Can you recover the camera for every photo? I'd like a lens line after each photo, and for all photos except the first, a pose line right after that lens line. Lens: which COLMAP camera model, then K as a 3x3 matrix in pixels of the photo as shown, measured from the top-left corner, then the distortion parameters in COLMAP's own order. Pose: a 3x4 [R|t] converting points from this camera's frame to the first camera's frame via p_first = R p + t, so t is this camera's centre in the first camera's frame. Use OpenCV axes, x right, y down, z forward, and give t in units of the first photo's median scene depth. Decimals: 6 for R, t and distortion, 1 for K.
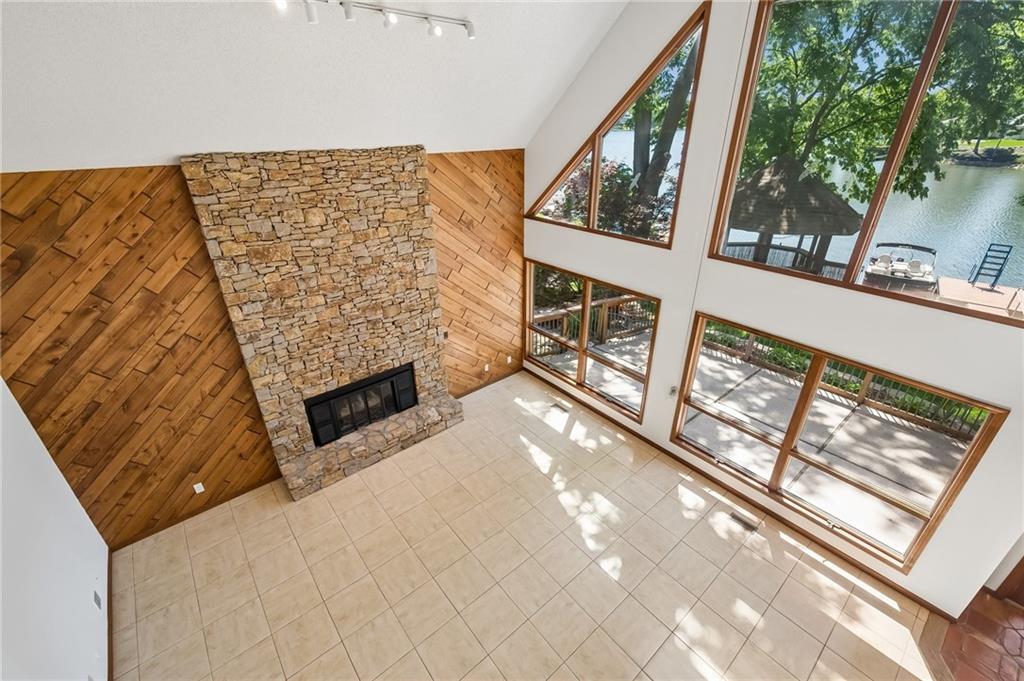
lens RADIAL K [[431.8, 0, 507.6], [0, 431.8, 338.3], [0, 0, 1]] dist [0.001571, 0.000632]
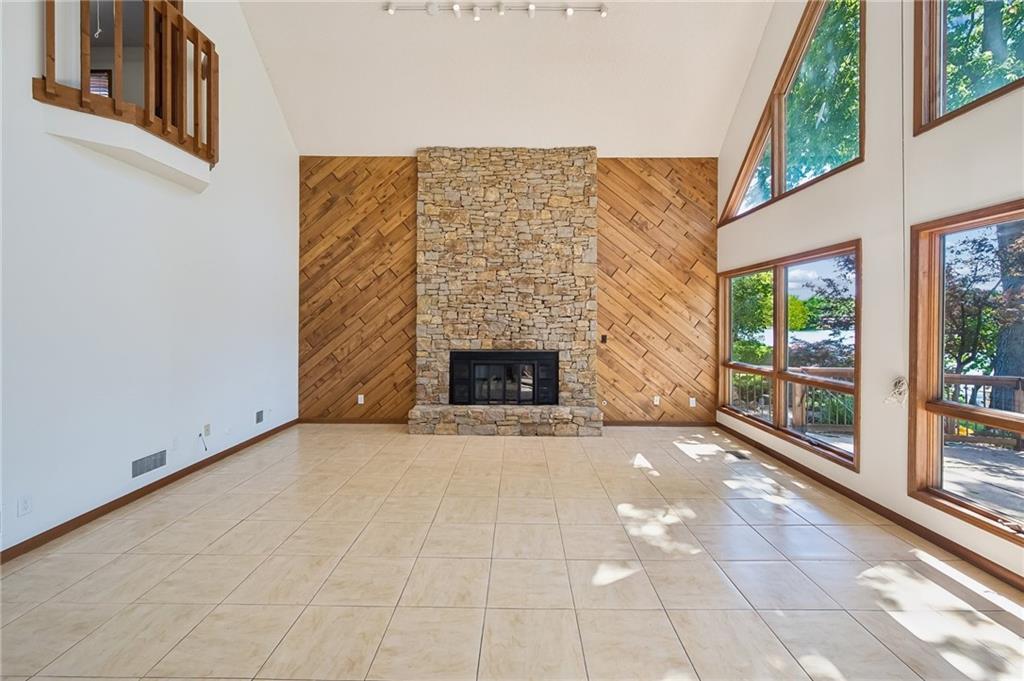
lens RADIAL K [[431.8, 0, 514.1], [0, 431.8, 323.4], [0, 0, 1]] dist [0.001571, 0.000632]
pose [[0.759262, 0.016043, -0.650588, 0.422703], [-0.303039, 0.893415, -0.331628, 0.445047], [0.575925, 0.448946, 0.683197, 0.330559]]
